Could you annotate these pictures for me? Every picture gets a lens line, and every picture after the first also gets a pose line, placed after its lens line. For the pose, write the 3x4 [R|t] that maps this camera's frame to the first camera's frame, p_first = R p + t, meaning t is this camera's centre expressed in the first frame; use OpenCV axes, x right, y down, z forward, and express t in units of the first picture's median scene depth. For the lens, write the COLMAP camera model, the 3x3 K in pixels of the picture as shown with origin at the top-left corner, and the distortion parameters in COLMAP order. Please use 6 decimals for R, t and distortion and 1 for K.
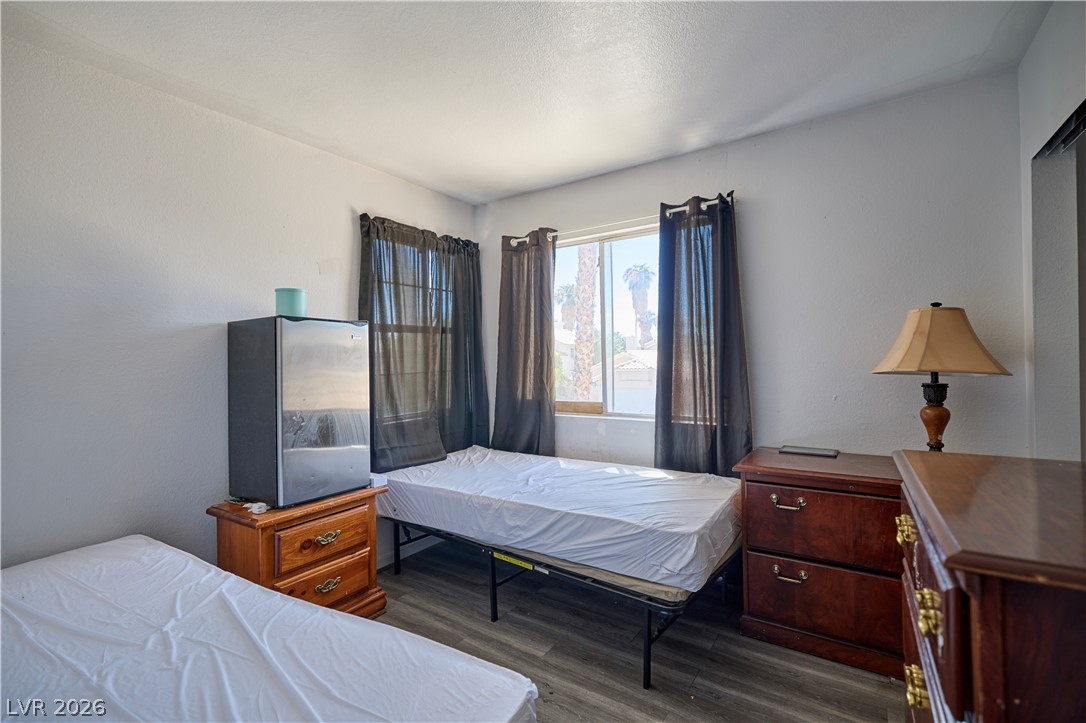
lens RADIAL K [[469.5, 0, 540.2], [0, 469.5, 354.0], [0, 0, 1]] dist [0.000662, 0.000010]
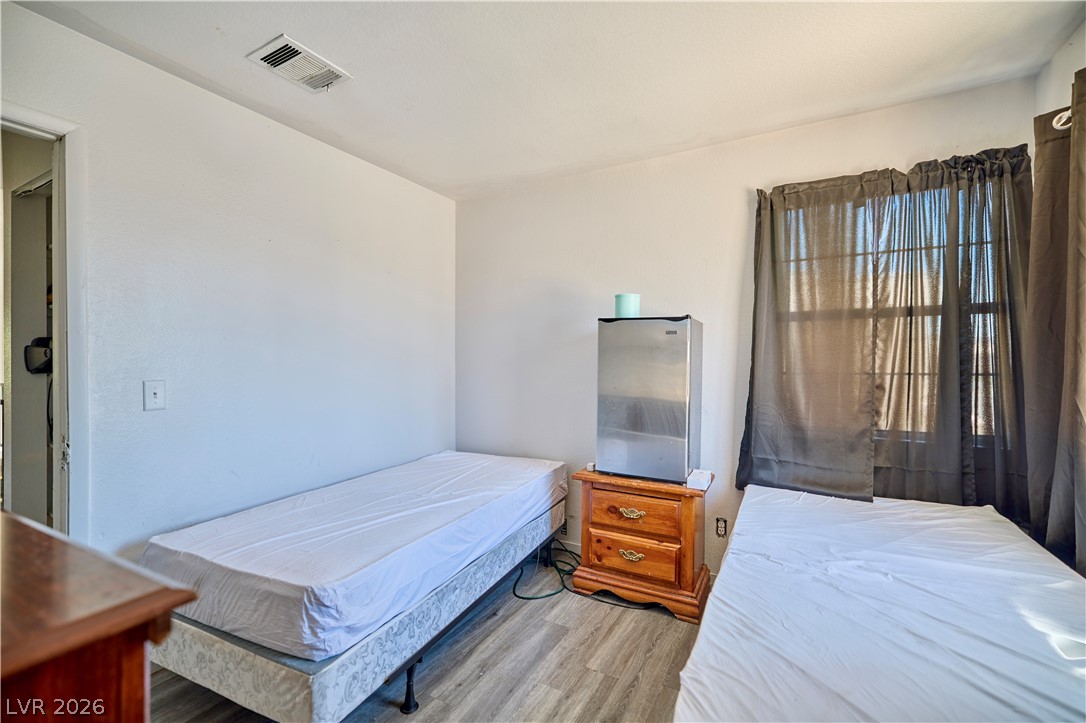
lens RADIAL K [[469.5, 0, 540.2], [0, 469.5, 354.0], [0, 0, 1]] dist [0.000662, 0.000010]
pose [[0.109306, 0.015206, -0.993892, 0.571166], [0.004735, 0.999864, 0.015818, -0.005880], [0.993997, -0.006435, 0.109219, 0.602602]]
